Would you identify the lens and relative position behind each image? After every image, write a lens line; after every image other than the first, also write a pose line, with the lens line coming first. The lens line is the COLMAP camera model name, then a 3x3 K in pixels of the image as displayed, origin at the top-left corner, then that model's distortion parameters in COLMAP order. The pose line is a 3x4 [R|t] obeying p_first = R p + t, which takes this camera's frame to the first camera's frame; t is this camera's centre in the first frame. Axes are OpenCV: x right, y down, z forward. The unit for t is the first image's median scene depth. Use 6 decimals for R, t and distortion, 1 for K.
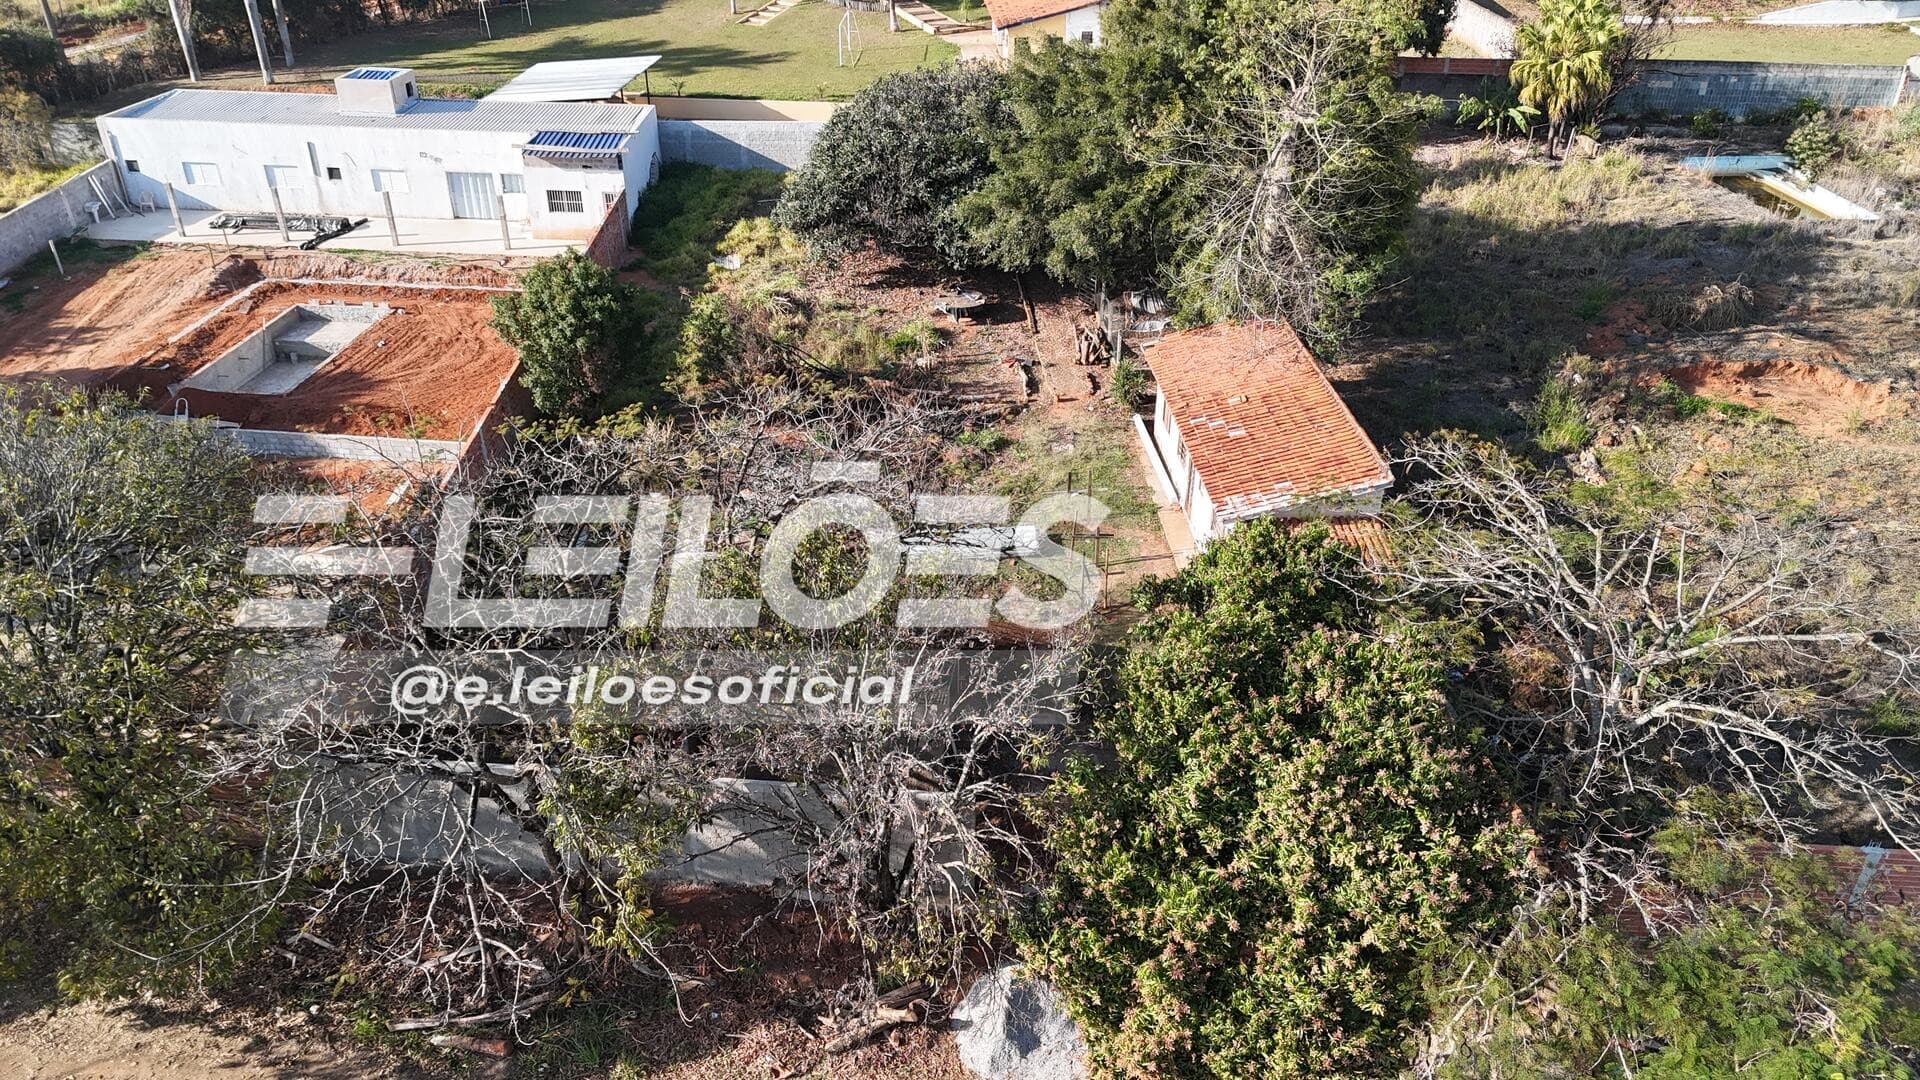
lens RADIAL K [[1396.0, 0, 966.8], [0, 1396.0, 536.2], [0, 0, 1]] dist [0.070658, -0.067758]
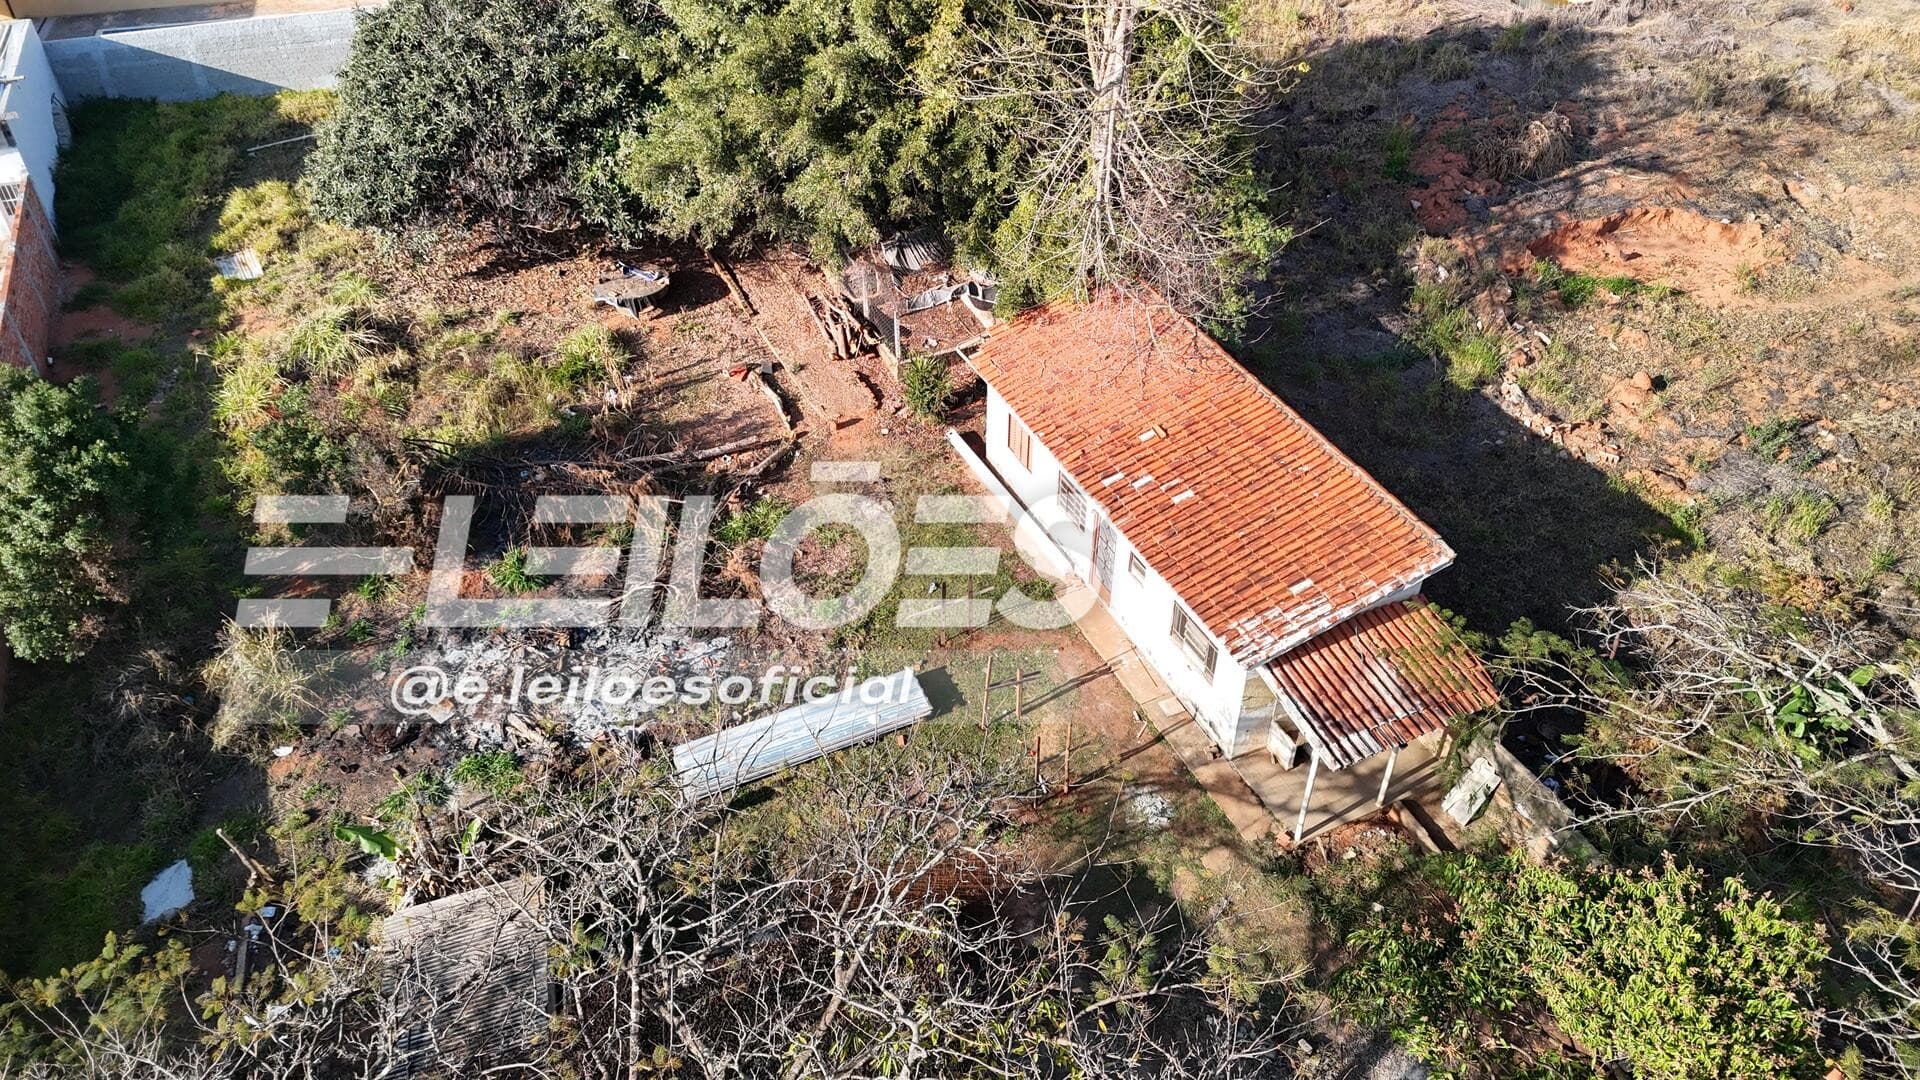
lens RADIAL K [[1396.0, 0, 966.8], [0, 1396.0, 536.2], [0, 0, 1]] dist [0.070658, -0.067758]
pose [[0.927390, -0.235137, 0.290962, -0.088020], [0.185139, 0.964326, 0.189207, -0.155954], [-0.325071, -0.121601, 0.937839, 0.281759]]
